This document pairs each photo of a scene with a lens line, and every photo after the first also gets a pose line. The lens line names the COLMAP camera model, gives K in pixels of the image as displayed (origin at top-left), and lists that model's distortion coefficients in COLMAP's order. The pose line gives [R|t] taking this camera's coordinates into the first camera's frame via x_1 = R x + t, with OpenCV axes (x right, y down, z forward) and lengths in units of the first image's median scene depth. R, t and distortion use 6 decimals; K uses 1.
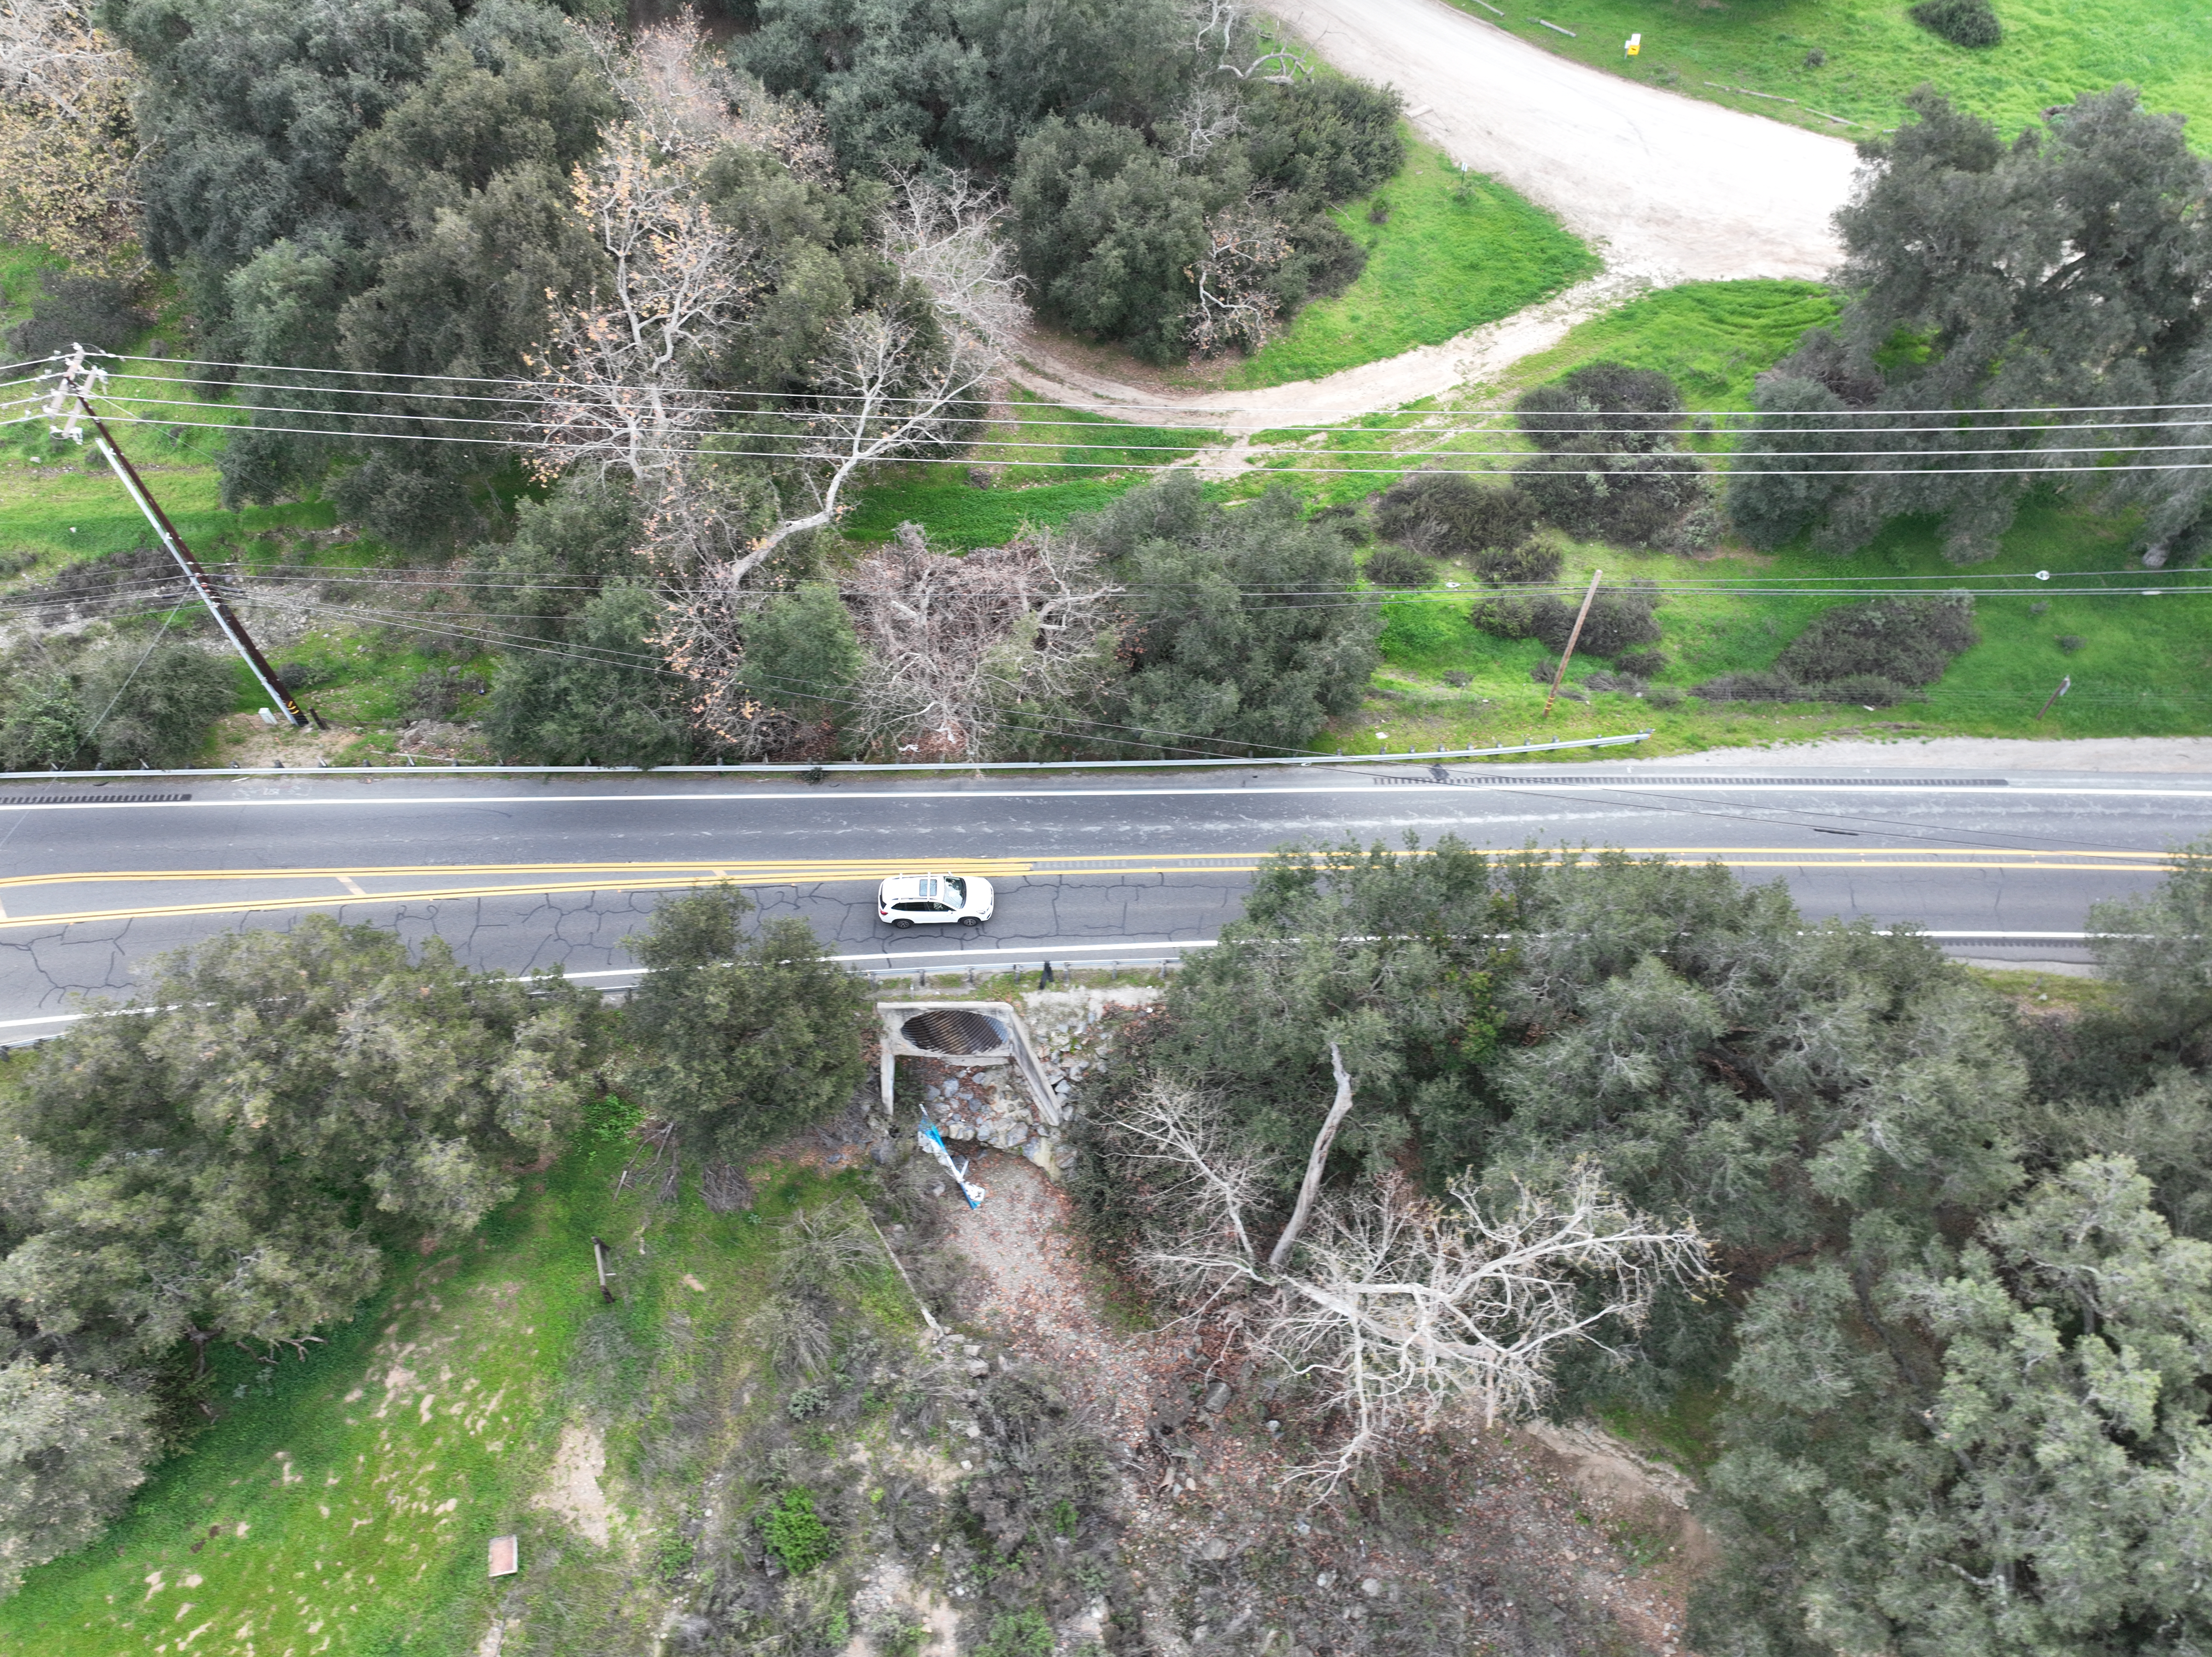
lens RADIAL K [[1575.4, 0, 1102.5], [0, 1575.4, 898.3], [0, 0, 1]] dist [-0.003397, 0.027112]
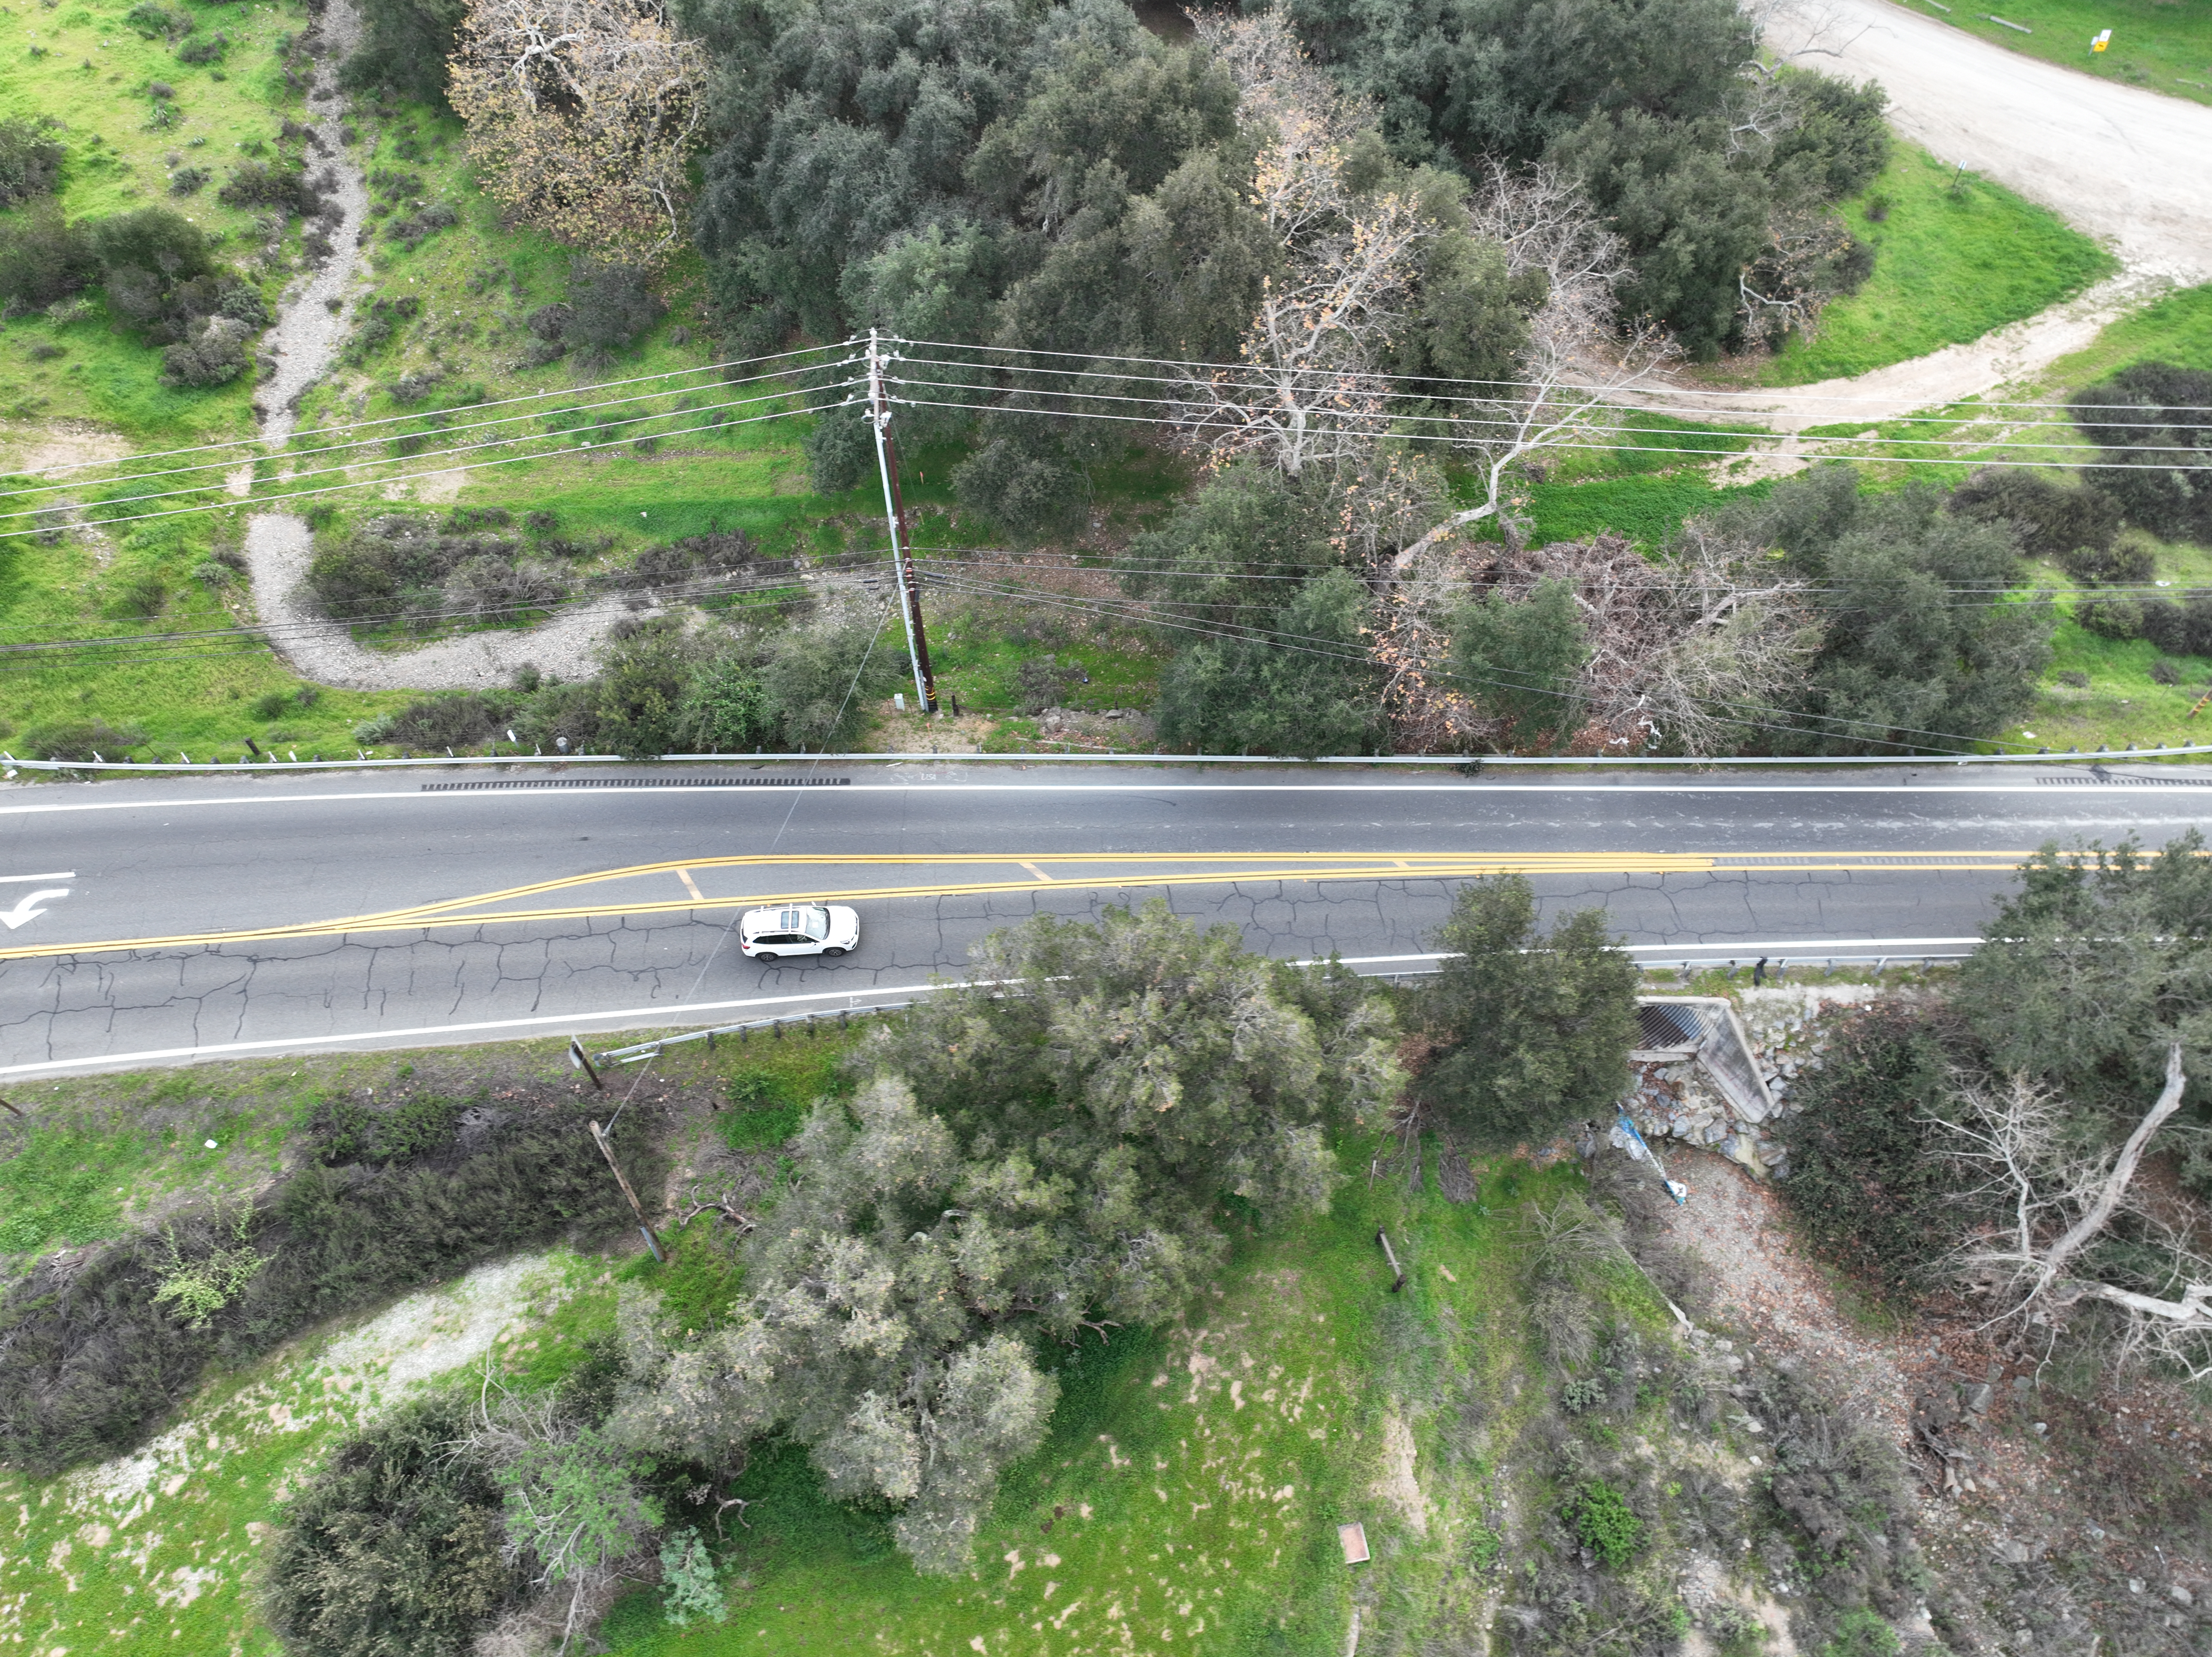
lens RADIAL K [[1575.6, 0, 1107.5], [0, 1575.6, 901.3], [0, 0, 1]] dist [-0.005423, 0.027403]
pose [[0.999886, 0.014135, -0.005250, -0.429034], [-0.014125, 0.999899, 0.001810, 0.008252], [0.005275, -0.001736, 0.999985, 0.000851]]
